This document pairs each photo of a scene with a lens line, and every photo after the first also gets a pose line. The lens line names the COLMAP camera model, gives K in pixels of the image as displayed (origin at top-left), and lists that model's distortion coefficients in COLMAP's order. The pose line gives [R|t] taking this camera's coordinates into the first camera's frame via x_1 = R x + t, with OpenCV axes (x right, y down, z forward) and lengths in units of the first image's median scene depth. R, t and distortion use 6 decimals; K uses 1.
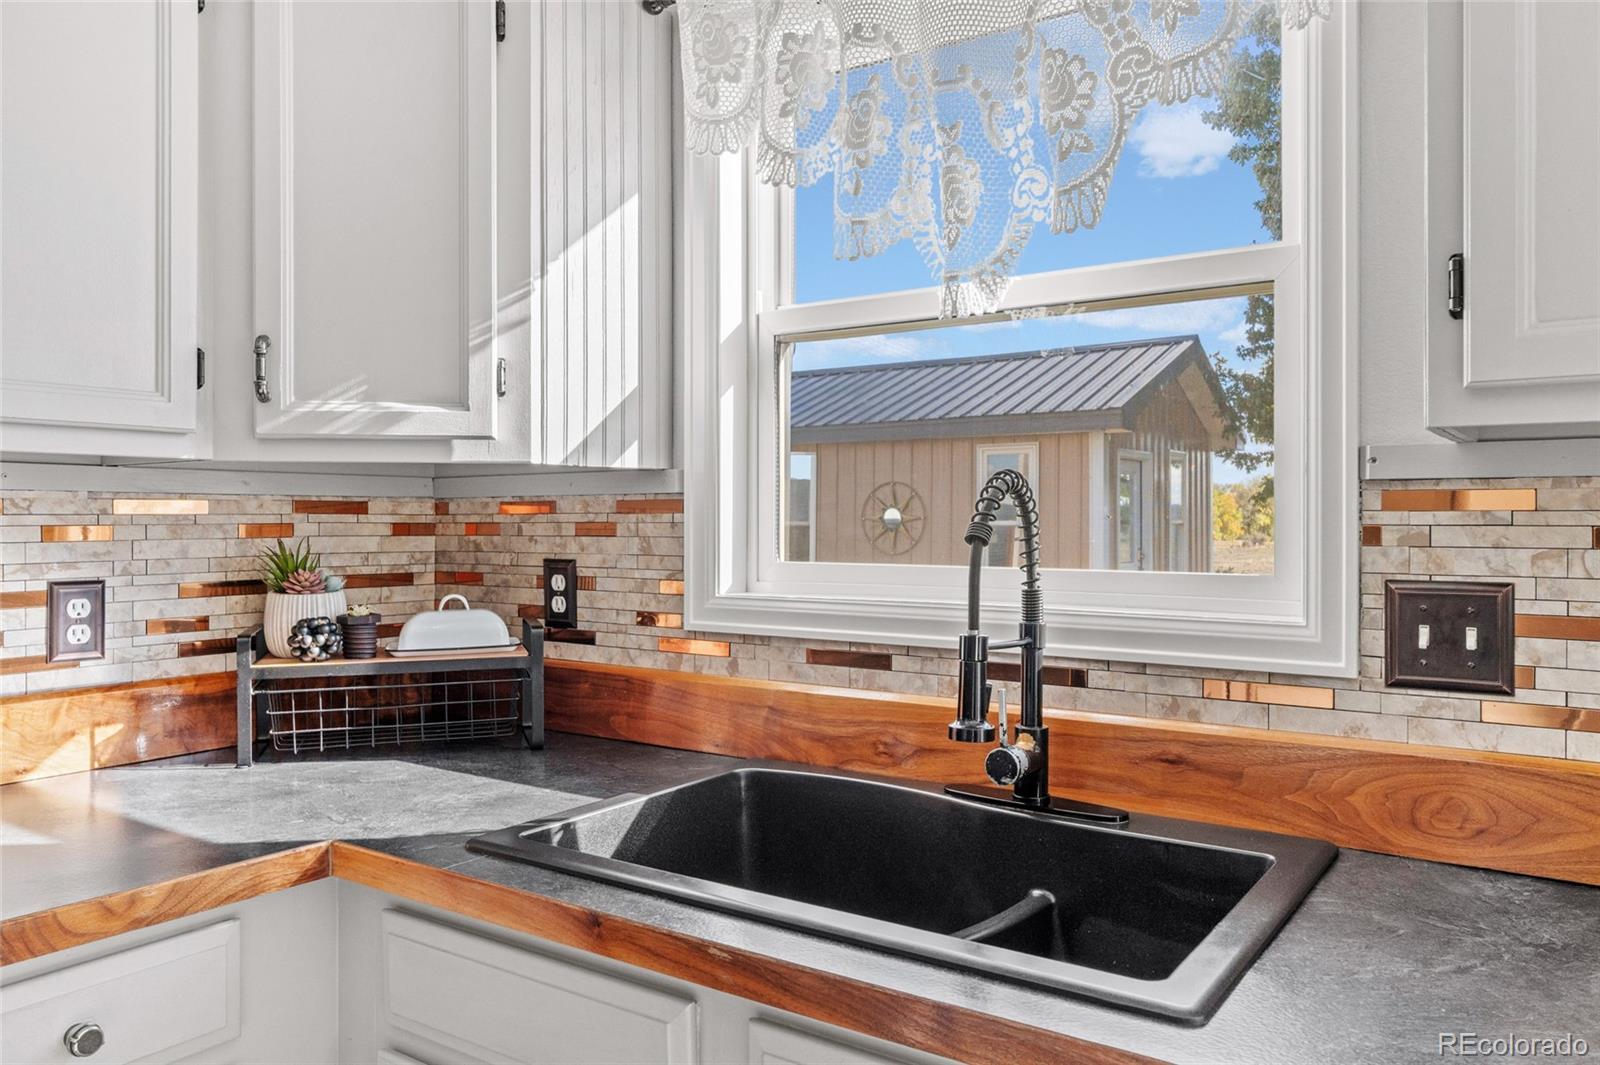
lens RADIAL K [[1116.9, 0, 802.5], [0, 1116.9, 527.2], [0, 0, 1]] dist [0.004463, -0.002897]
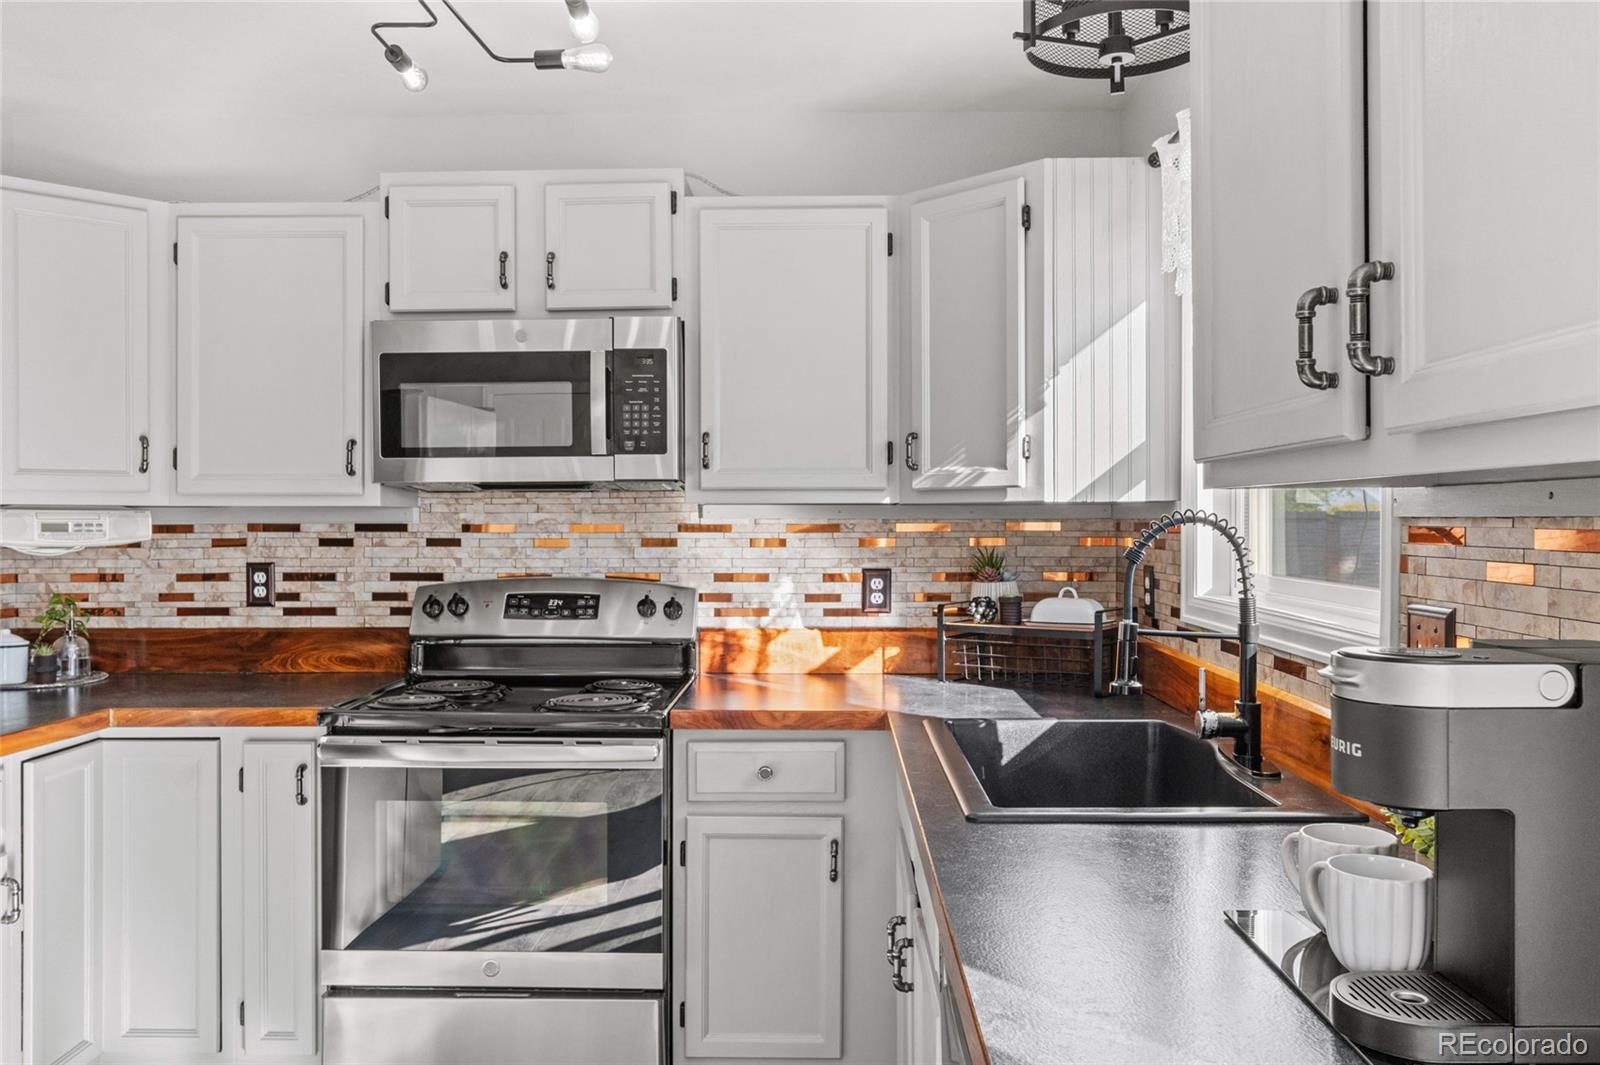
lens RADIAL K [[1241.3, 0, 798.8], [0, 1241.3, 529.3], [0, 0, 1]] dist [0.004920, 0.000721]
pose [[0.547525, 0.005338, -0.836772, 0.954223], [-0.001330, 0.999984, 0.005508, -0.026622], [0.836788, -0.001903, 0.547523, -0.207493]]
